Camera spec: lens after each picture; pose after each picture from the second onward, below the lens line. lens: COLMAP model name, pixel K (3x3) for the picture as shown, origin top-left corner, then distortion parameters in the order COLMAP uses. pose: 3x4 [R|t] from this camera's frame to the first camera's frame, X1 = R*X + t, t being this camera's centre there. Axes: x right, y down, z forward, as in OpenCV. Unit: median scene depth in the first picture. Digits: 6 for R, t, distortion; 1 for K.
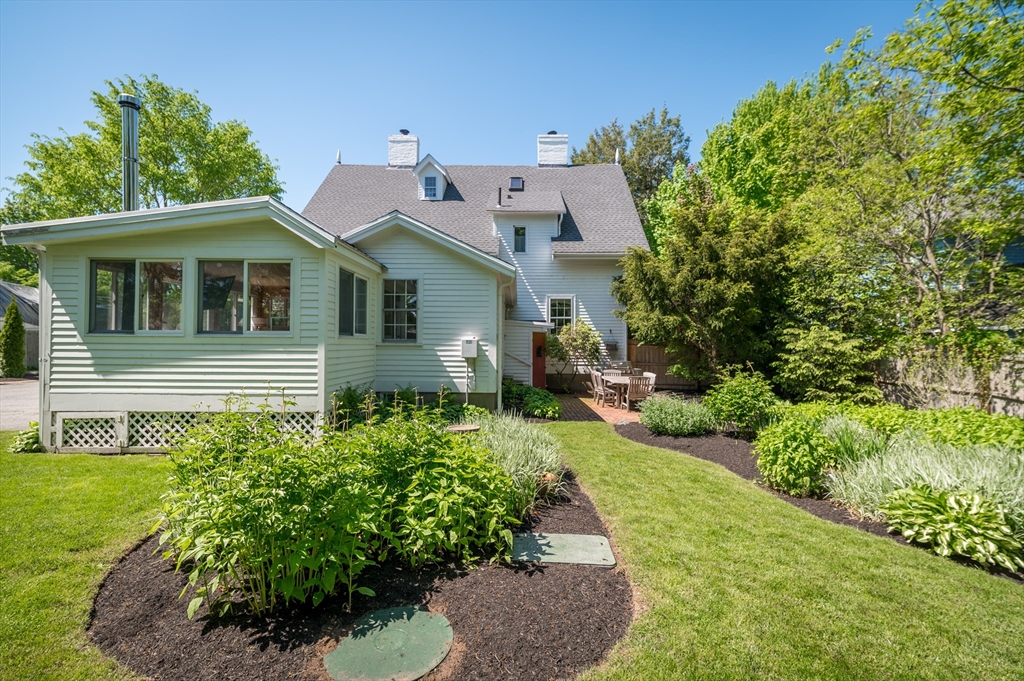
lens RADIAL K [[446.7, 0, 513.3], [0, 446.7, 341.1], [0, 0, 1]] dist [0.008101, 0.000575]
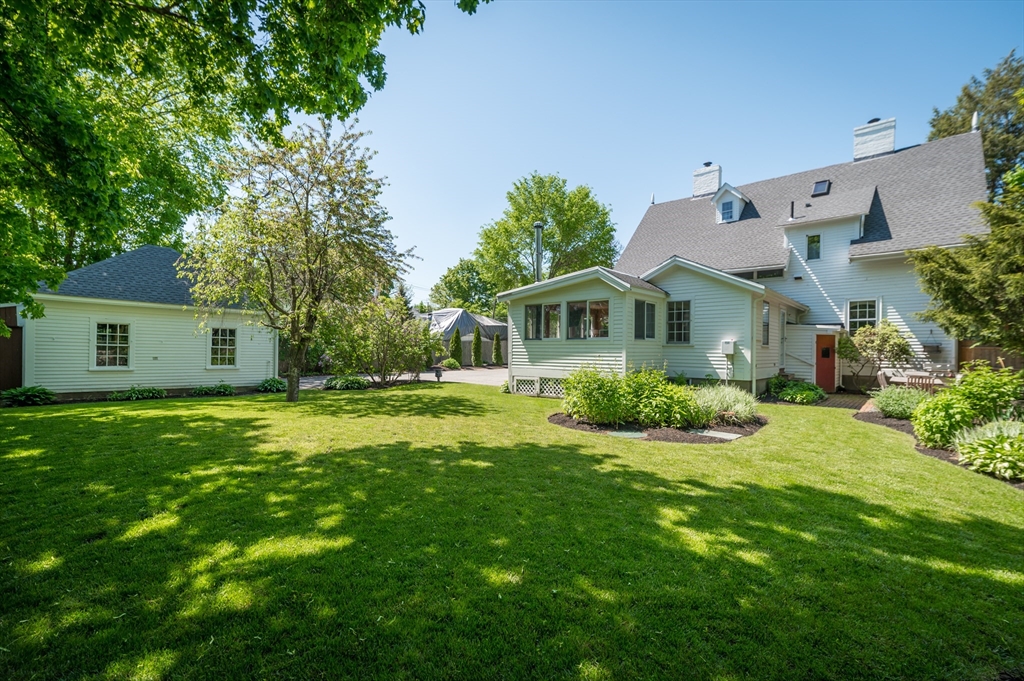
lens RADIAL K [[446.7, 0, 512.3], [0, 446.7, 344.3], [0, 0, 1]] dist [0.008101, 0.000575]
pose [[0.758488, -0.009685, -0.651615, 0.170764], [0.004194, 0.999941, -0.009980, 0.010012], [0.651674, 0.004837, 0.758484, -0.279630]]
